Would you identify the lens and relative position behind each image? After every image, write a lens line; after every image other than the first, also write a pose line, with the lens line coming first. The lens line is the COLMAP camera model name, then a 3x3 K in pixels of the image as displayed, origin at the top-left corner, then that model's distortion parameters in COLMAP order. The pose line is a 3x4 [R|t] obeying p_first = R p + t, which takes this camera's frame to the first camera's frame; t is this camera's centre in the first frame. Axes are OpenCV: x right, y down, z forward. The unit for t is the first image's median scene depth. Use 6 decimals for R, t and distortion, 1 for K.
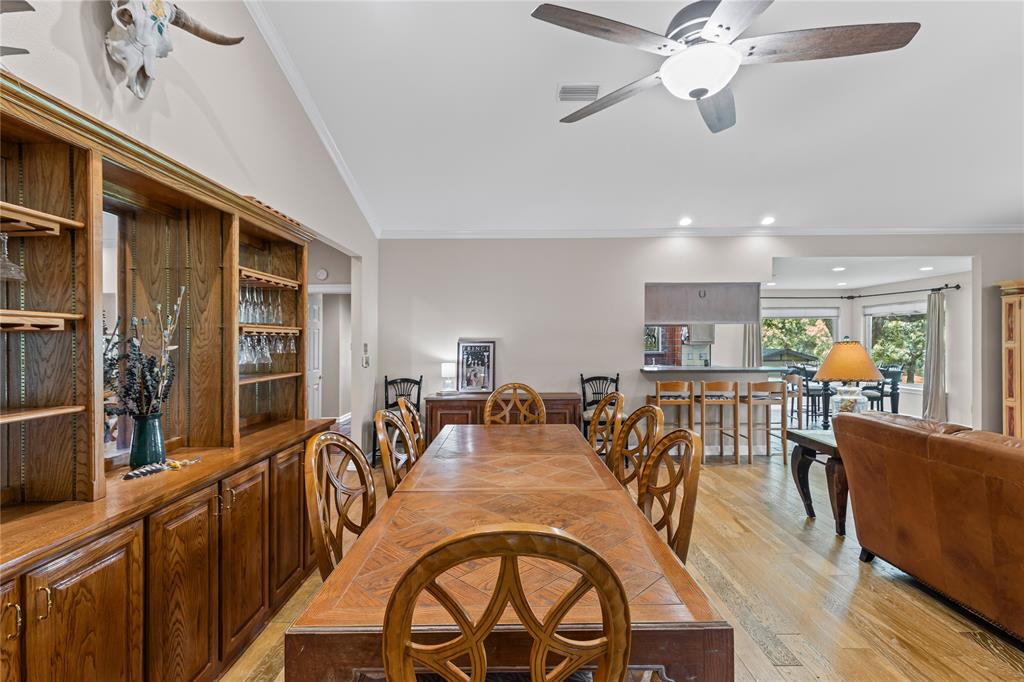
lens RADIAL K [[468.9, 0, 512.0], [0, 468.9, 341.0], [0, 0, 1]] dist [0.001527, 0.000186]
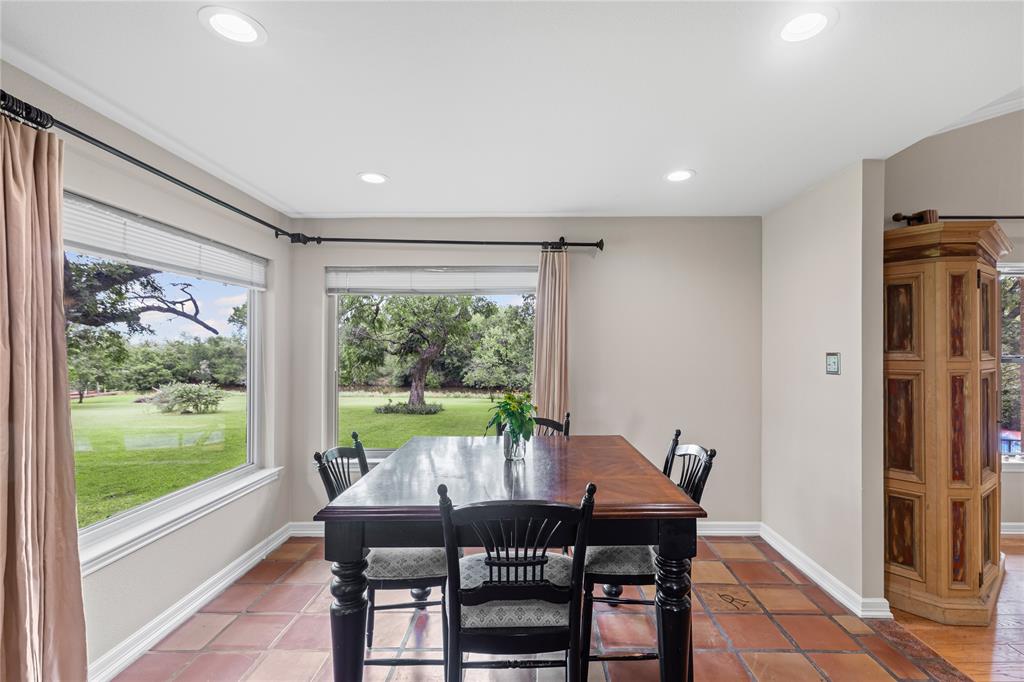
lens RADIAL K [[468.9, 0, 512.0], [0, 468.9, 341.0], [0, 0, 1]] dist [0.001527, 0.000186]
pose [[0.004262, 0.015789, 0.999866, 0.369267], [-0.000706, 0.999875, -0.015786, -0.004852], [-0.999991, -0.000638, 0.004272, 0.880612]]
